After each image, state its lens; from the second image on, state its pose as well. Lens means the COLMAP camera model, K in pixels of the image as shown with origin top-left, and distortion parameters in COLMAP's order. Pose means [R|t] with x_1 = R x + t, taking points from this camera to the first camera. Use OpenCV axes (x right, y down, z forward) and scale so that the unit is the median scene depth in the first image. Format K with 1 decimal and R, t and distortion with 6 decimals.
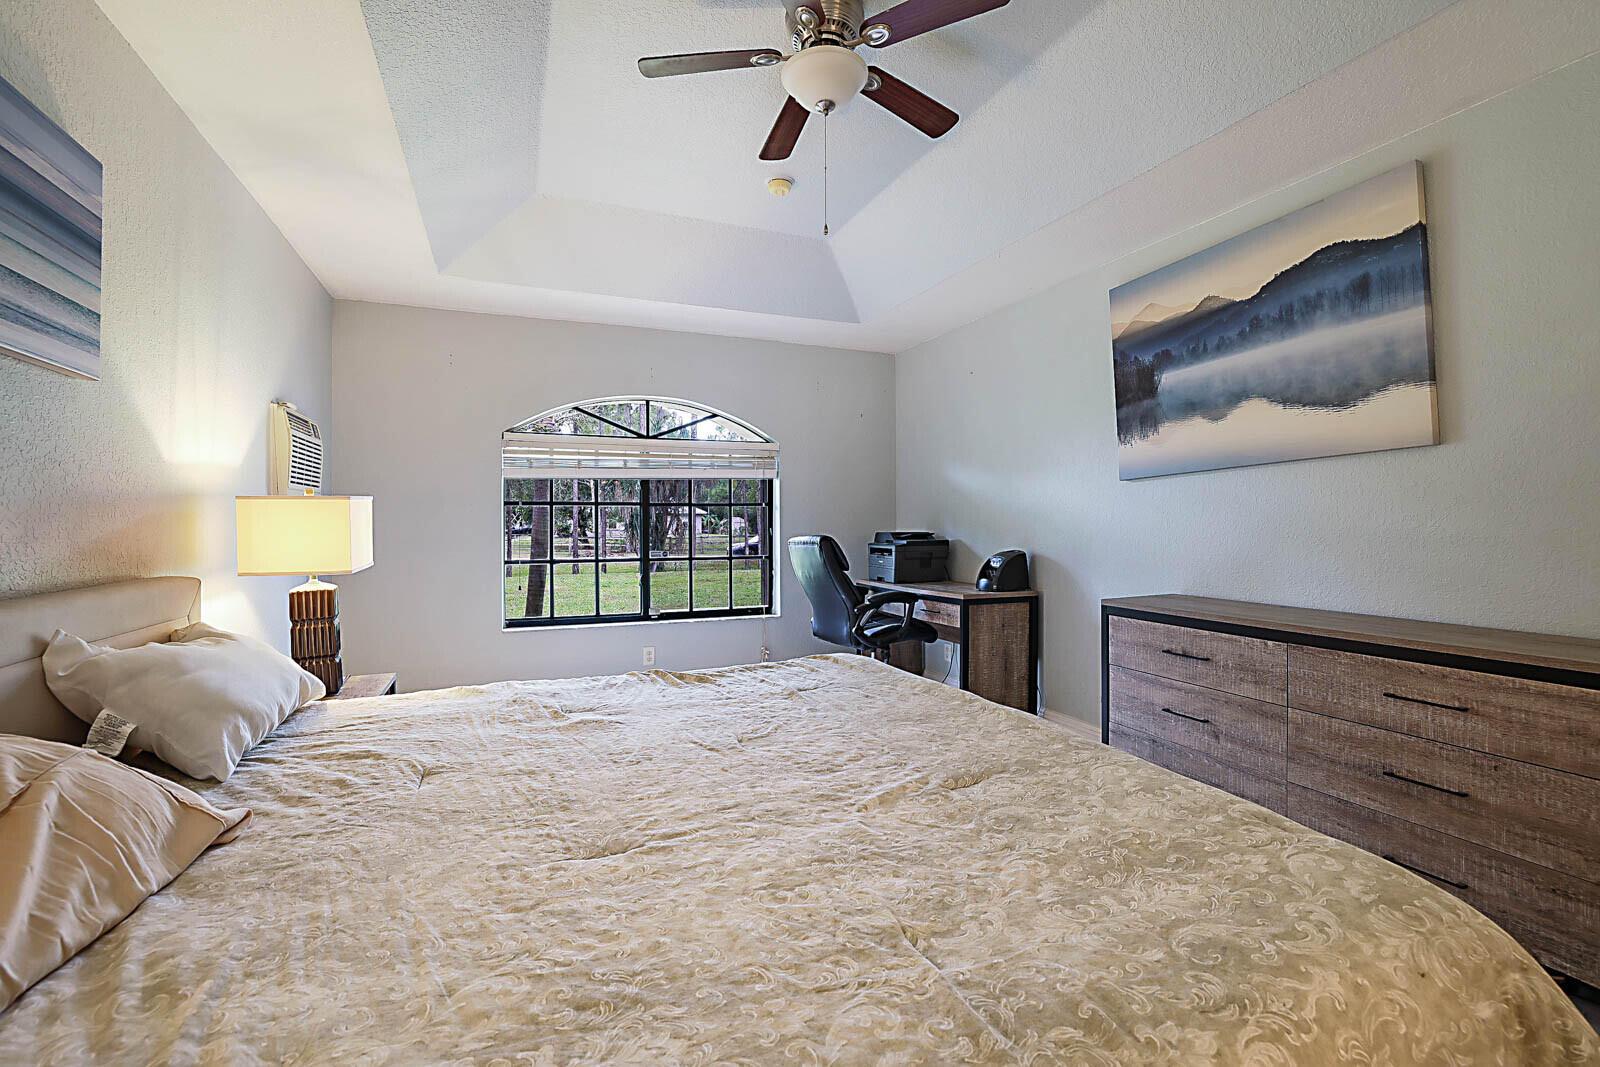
lens RADIAL K [[693.1, 0, 803.1], [0, 693.1, 525.7], [0, 0, 1]] dist [-0.026466, 0.006915]
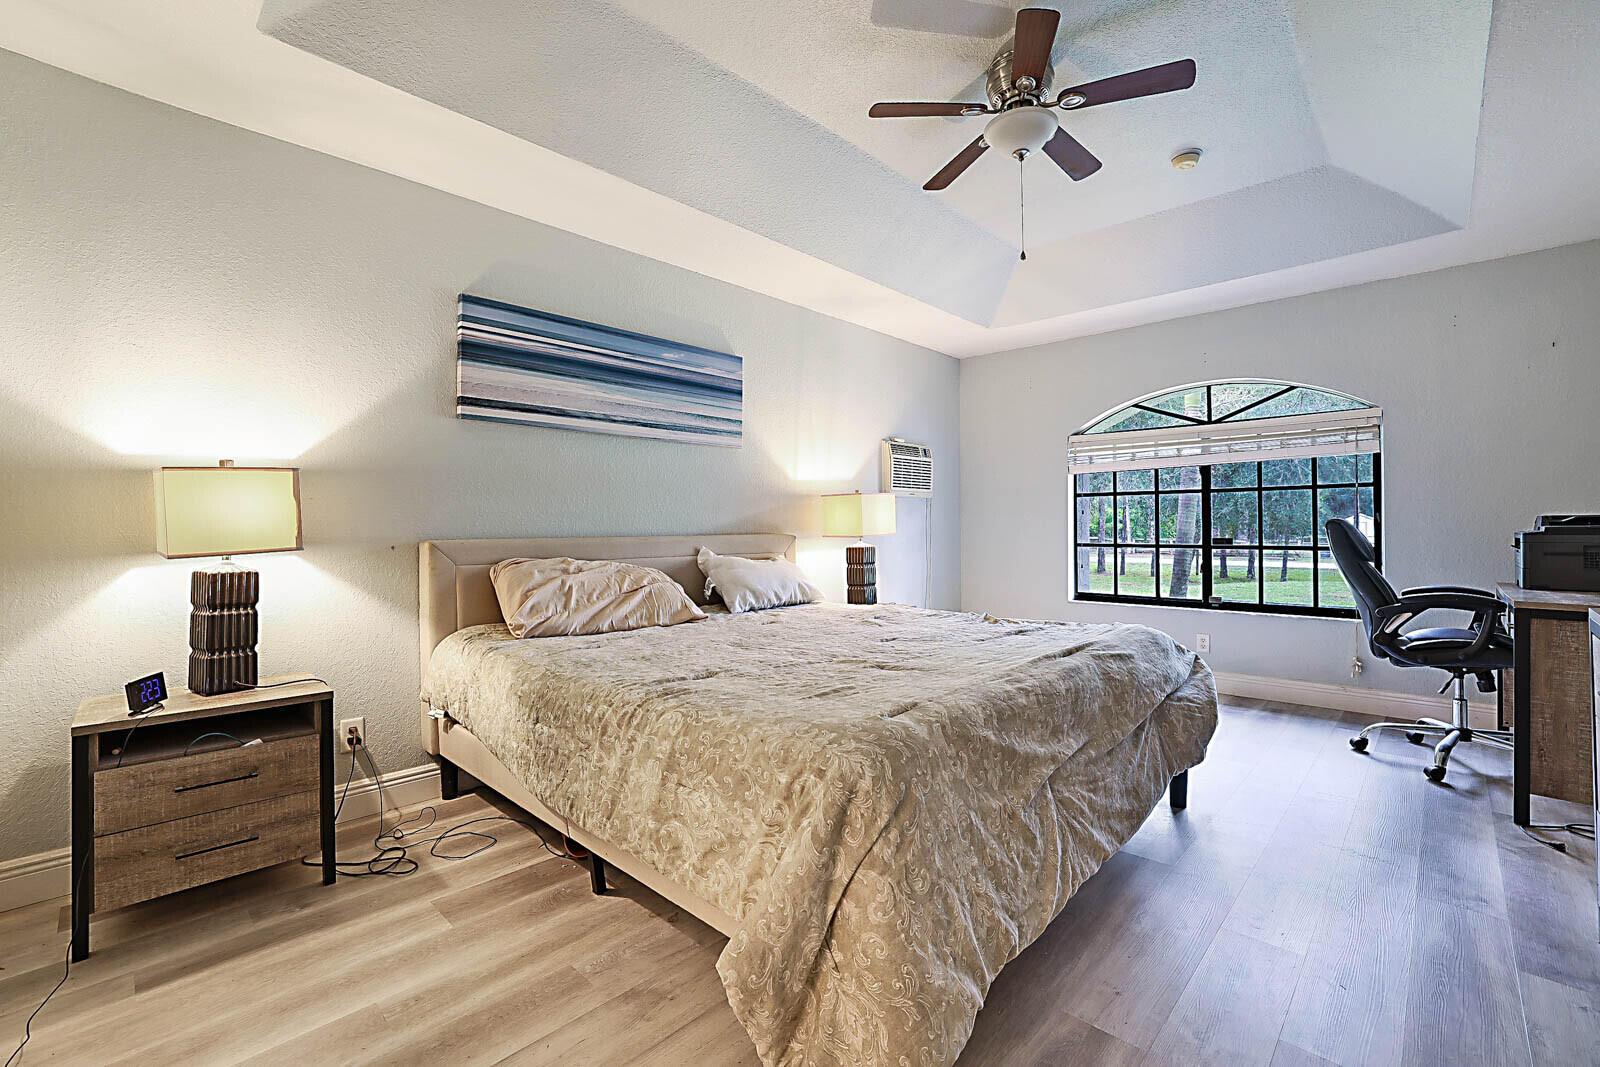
lens RADIAL K [[693.1, 0, 792.8], [0, 693.1, 530.2], [0, 0, 1]] dist [-0.026466, 0.006915]
pose [[0.398714, 0.006867, -0.917050, 0.481724], [-0.001316, 0.999975, 0.006916, 0.021880], [0.917074, -0.001551, 0.398713, 0.070036]]
